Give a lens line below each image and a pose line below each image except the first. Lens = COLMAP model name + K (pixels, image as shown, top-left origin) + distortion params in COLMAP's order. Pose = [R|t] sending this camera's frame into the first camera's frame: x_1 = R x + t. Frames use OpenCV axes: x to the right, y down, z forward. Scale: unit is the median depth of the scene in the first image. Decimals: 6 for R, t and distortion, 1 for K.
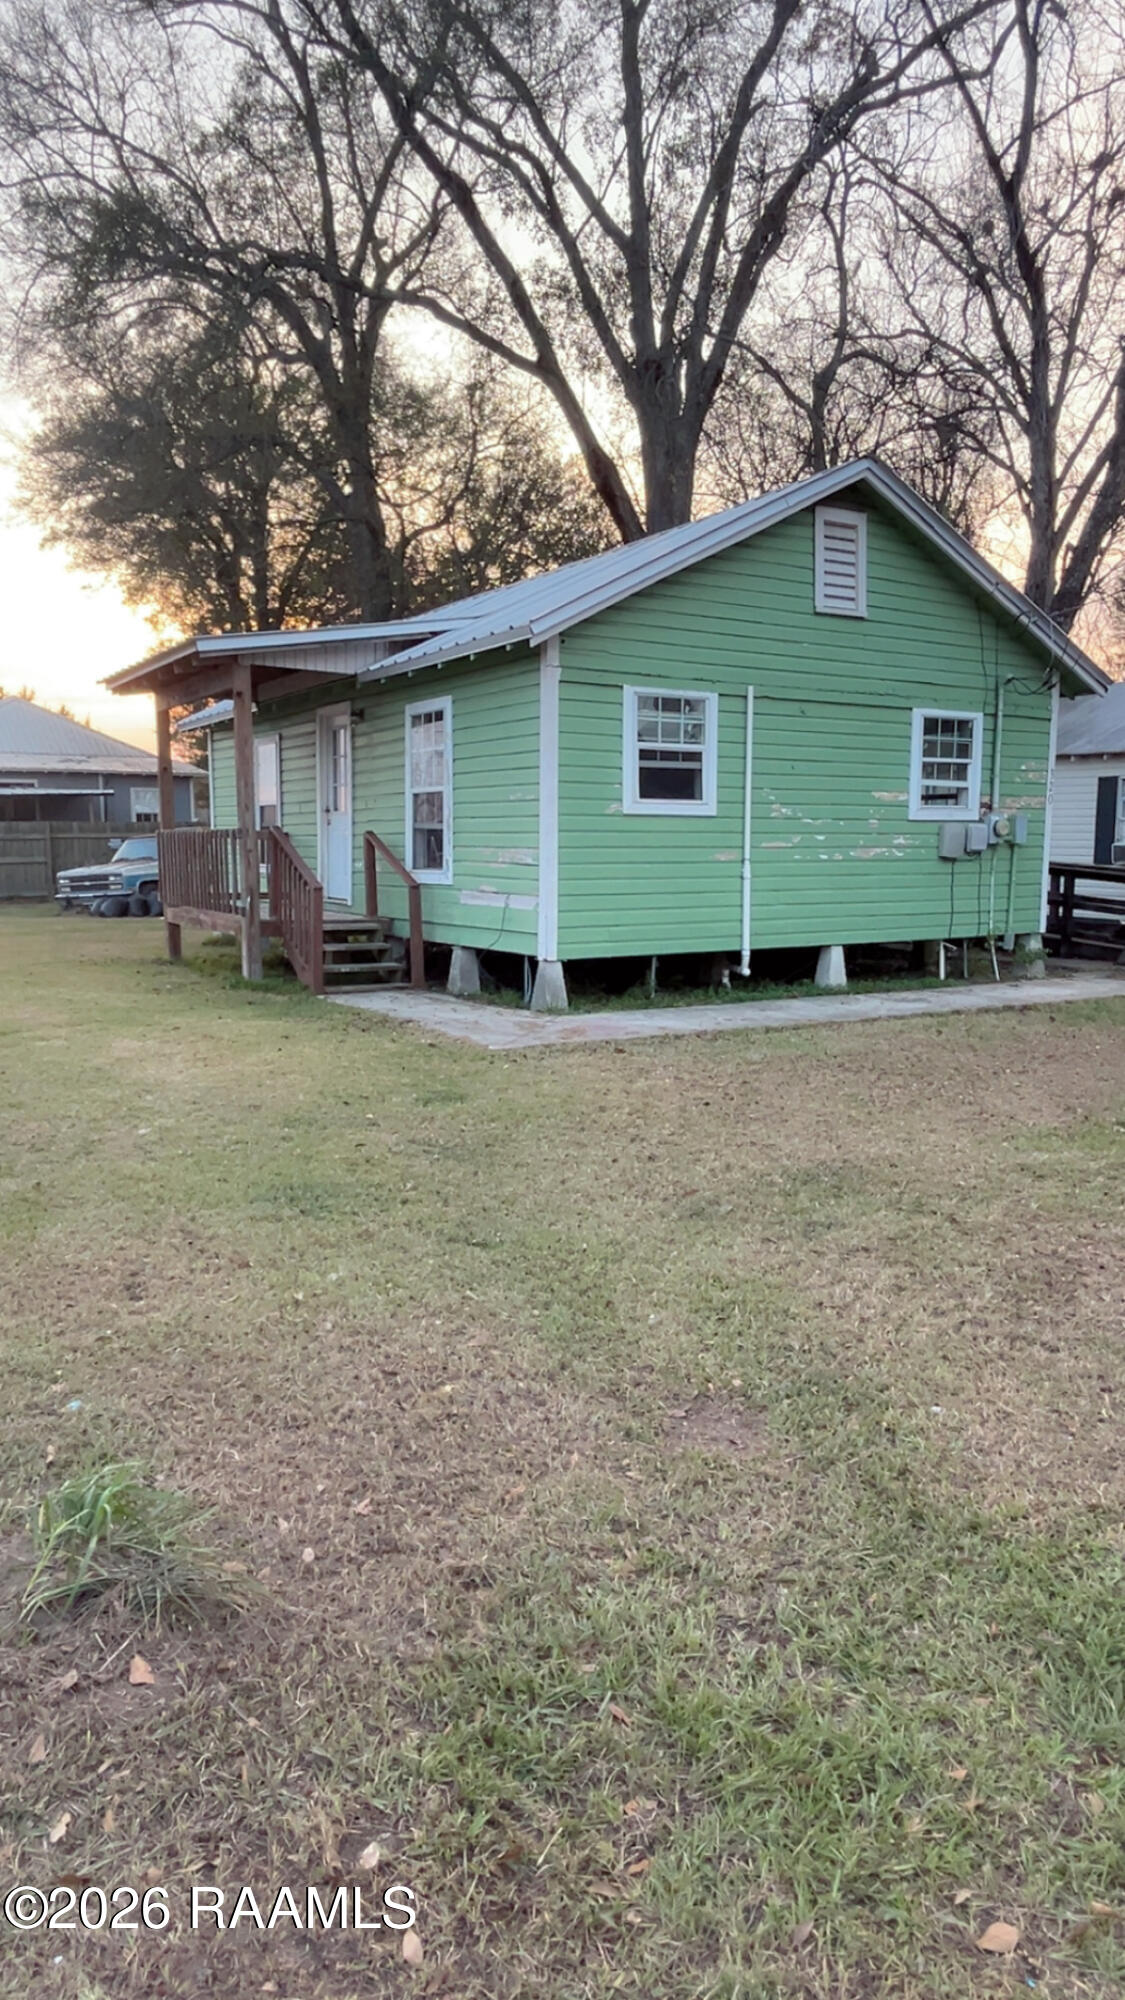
lens RADIAL K [[1314.4, 0, 564.7], [0, 1314.4, 1009.9], [0, 0, 1]] dist [-0.003190, 0.000856]
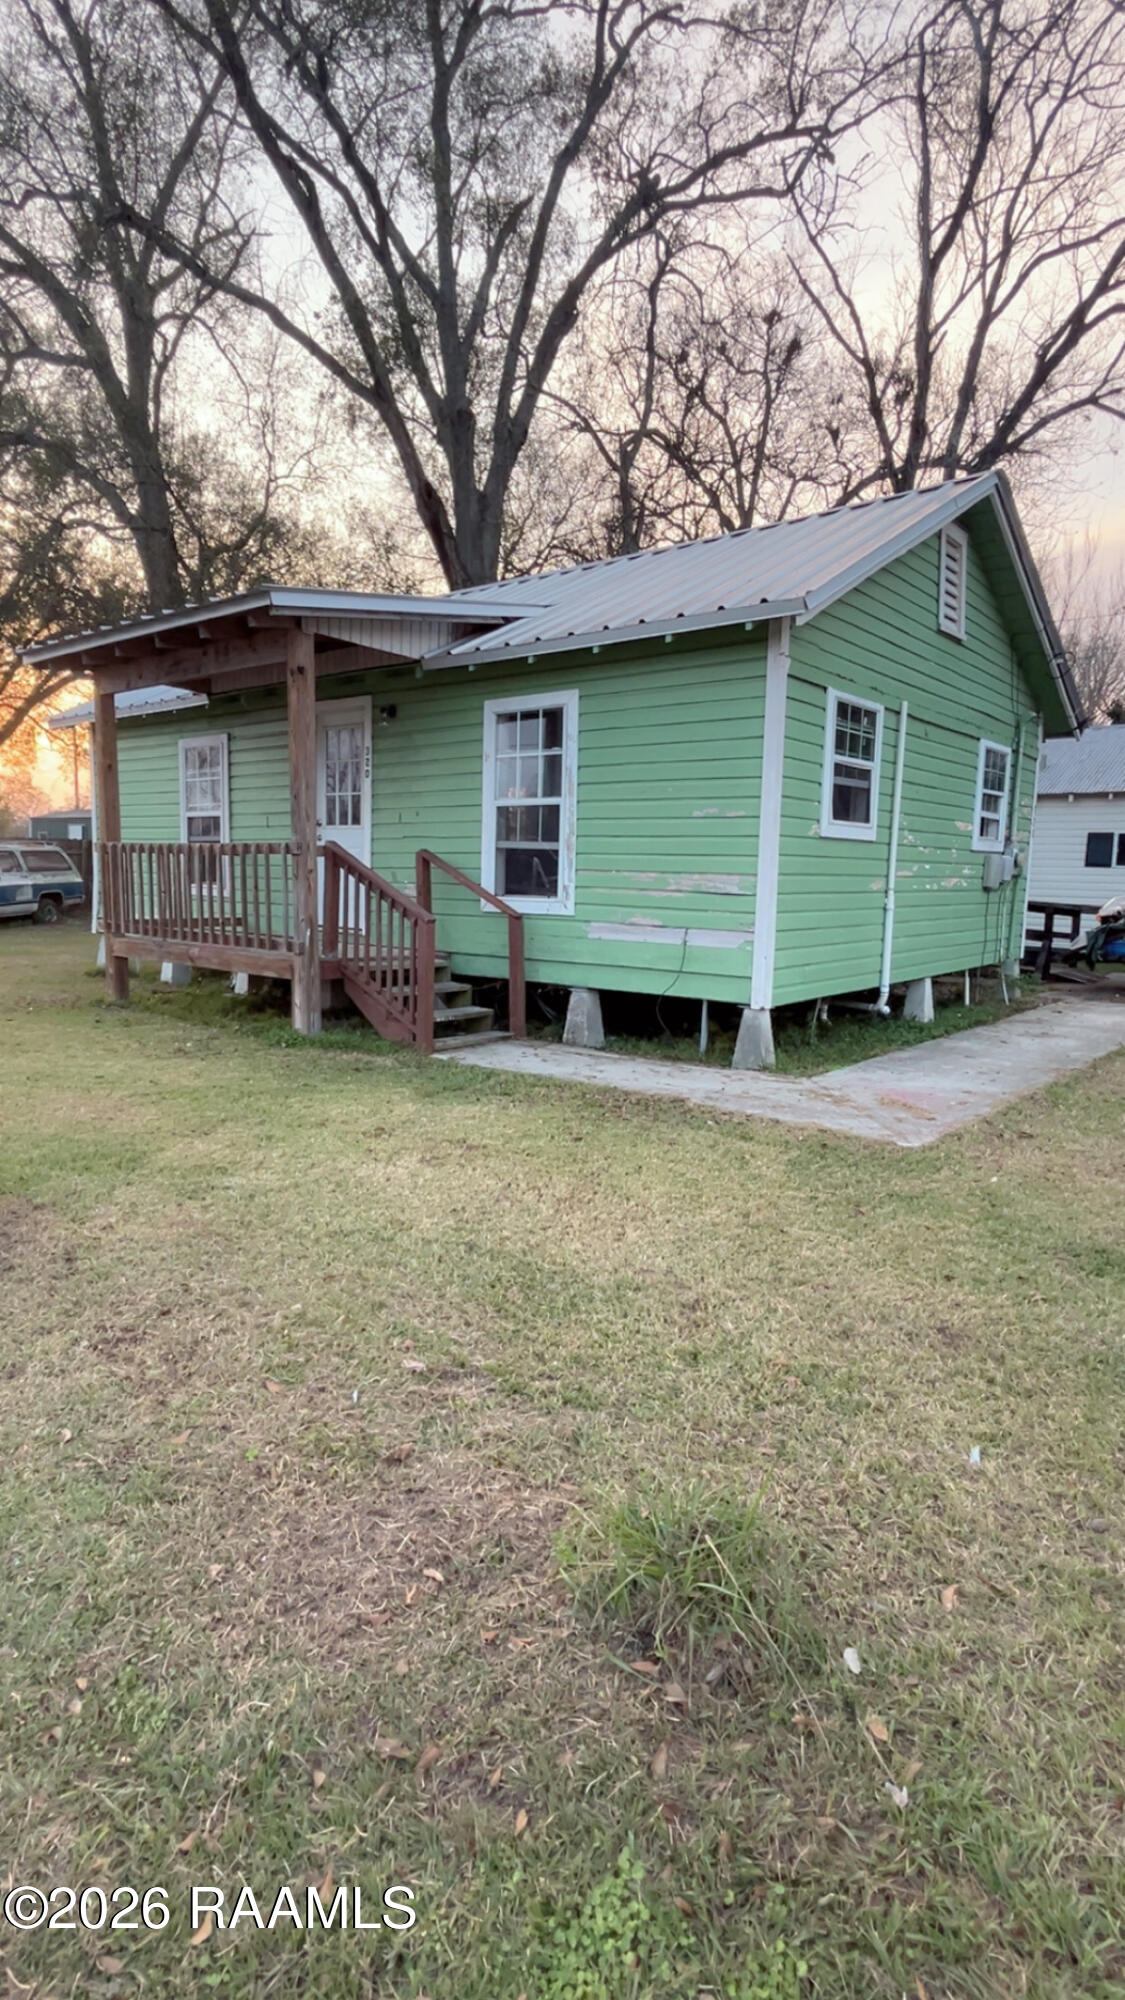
lens RADIAL K [[1047.5, 0, 554.5], [0, 1047.5, 1004.3], [0, 0, 1]] dist [0.002146, -0.000878]
pose [[0.944128, -0.024771, 0.328647, -0.319039], [0.023117, 0.999693, 0.008940, -0.043924], [-0.328767, -0.000844, 0.944411, 0.365735]]
